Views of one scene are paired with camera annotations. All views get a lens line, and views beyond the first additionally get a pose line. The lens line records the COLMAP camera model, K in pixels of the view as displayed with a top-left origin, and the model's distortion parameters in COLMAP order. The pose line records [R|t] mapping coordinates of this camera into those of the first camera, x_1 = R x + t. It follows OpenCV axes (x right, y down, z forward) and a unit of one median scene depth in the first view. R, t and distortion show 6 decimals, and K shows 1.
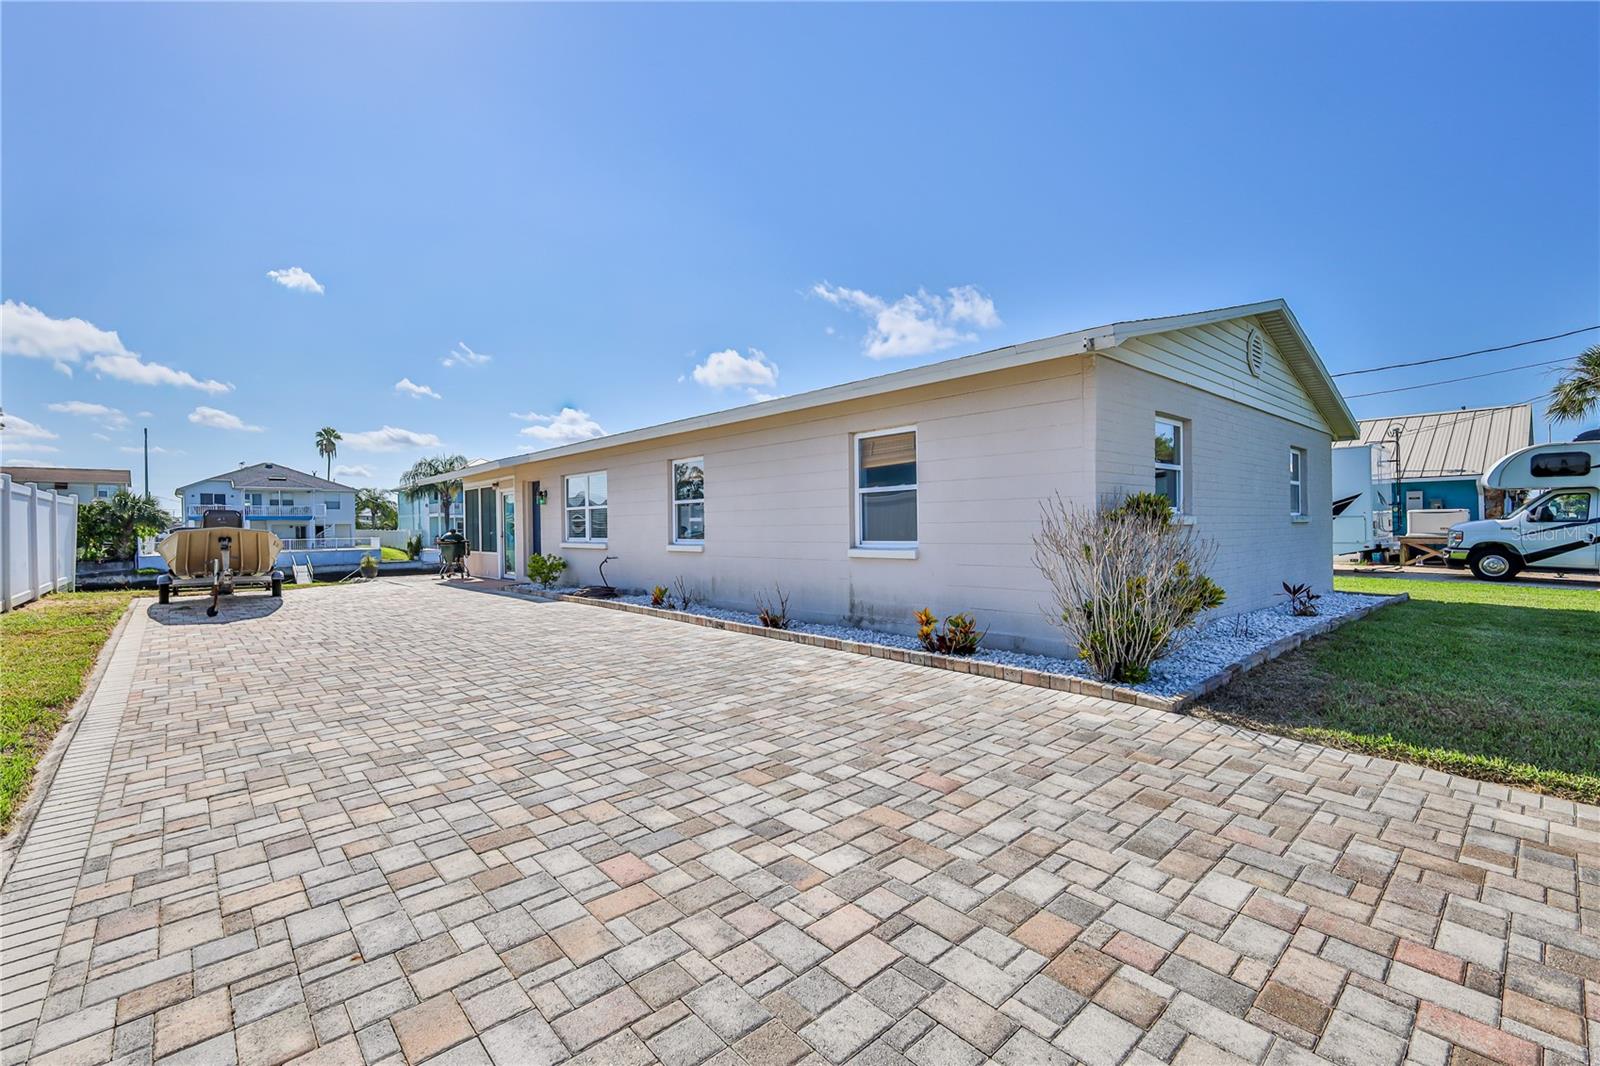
lens RADIAL K [[683.9, 0, 799.1], [0, 683.9, 527.7], [0, 0, 1]] dist [0.001630, 0.000185]
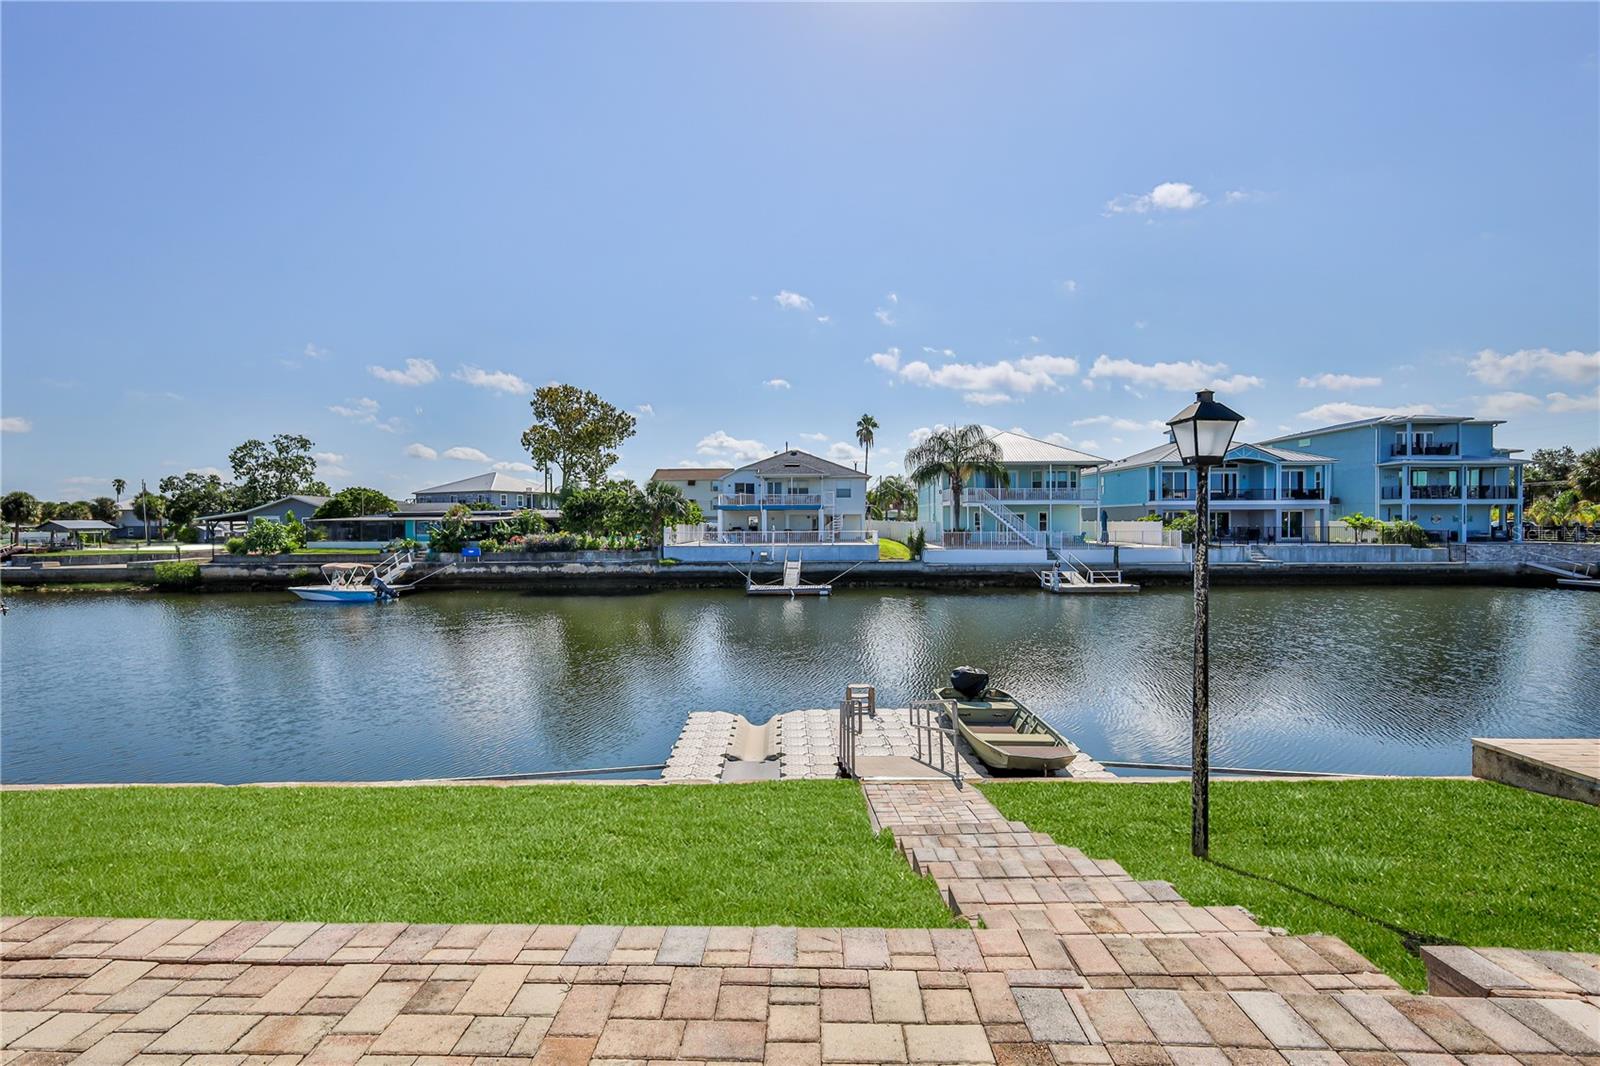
lens RADIAL K [[683.9, 0, 791.3], [0, 683.9, 525.9], [0, 0, 1]] dist [0.001630, 0.000185]
pose [[0.710380, 0.014535, -0.703668, -0.108531], [-0.008825, 0.999892, 0.011745, -0.000008], [0.703763, -0.002134, 0.710432, 0.332235]]
